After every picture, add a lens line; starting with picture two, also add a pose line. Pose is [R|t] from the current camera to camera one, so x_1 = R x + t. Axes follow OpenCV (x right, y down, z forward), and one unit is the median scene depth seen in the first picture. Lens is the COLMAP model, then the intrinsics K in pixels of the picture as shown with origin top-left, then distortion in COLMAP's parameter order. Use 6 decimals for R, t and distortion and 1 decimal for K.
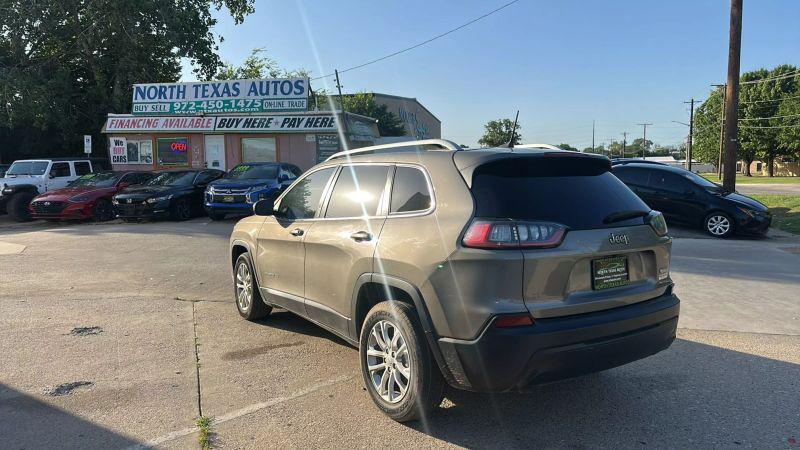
lens RADIAL K [[526.9, 0, 402.9], [0, 526.9, 243.3], [0, 0, 1]] dist [0.043687, -0.052232]
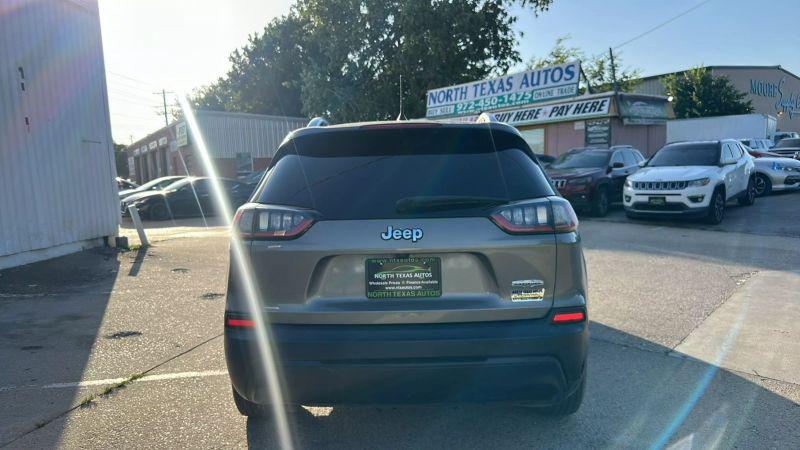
lens RADIAL K [[523.5, 0, 402.7], [0, 523.5, 242.0], [0, 0, 1]] dist [0.104679, -0.142707]
pose [[0.822867, 0.045659, -0.566396, 0.109643], [-0.040336, 0.998946, 0.021928, -0.001588], [0.566800, 0.004802, 0.823841, 0.052494]]
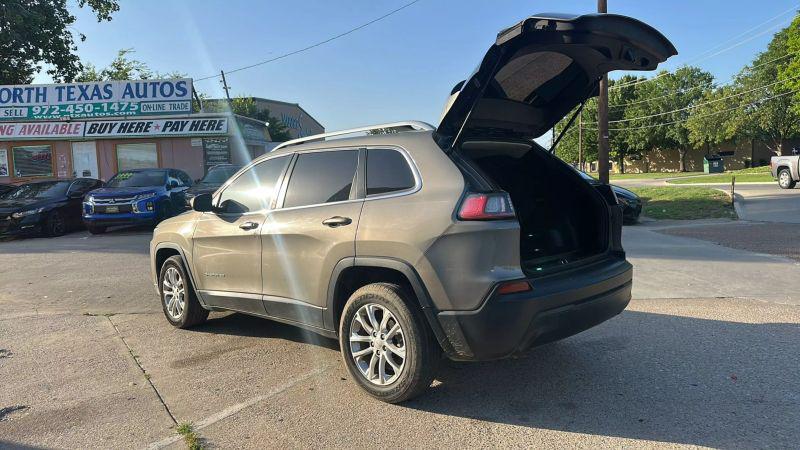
lens RADIAL K [[537.1, 0, 398.6], [0, 537.1, 236.7], [0, 0, 1]] dist [-0.006693, -0.001502]
pose [[0.976377, -0.053226, 0.209413, -0.033356], [0.058703, 0.998075, -0.020023, 0.007929], [-0.207944, 0.031843, 0.977622, 0.000607]]
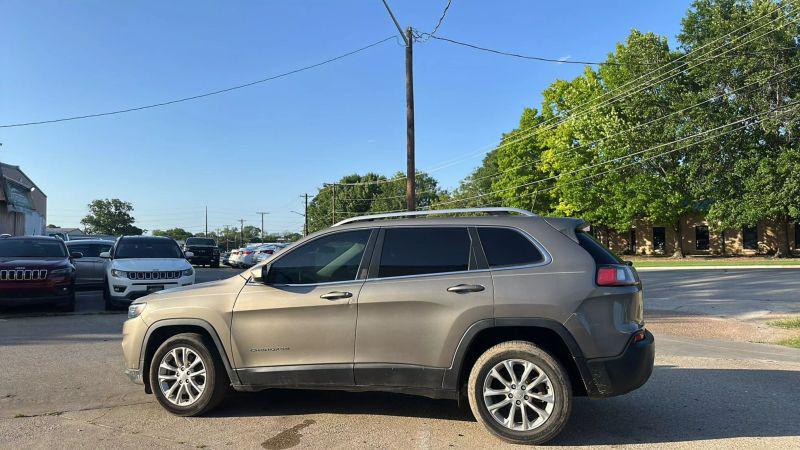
lens RADIAL K [[523.5, 0, 402.7], [0, 523.5, 242.0], [0, 0, 1]] dist [0.104679, -0.142707]
pose [[0.777168, 0.016485, 0.629077, -0.168396], [0.084465, 0.987878, -0.130237, 0.004206], [-0.623599, 0.154351, 0.766355, 0.039754]]
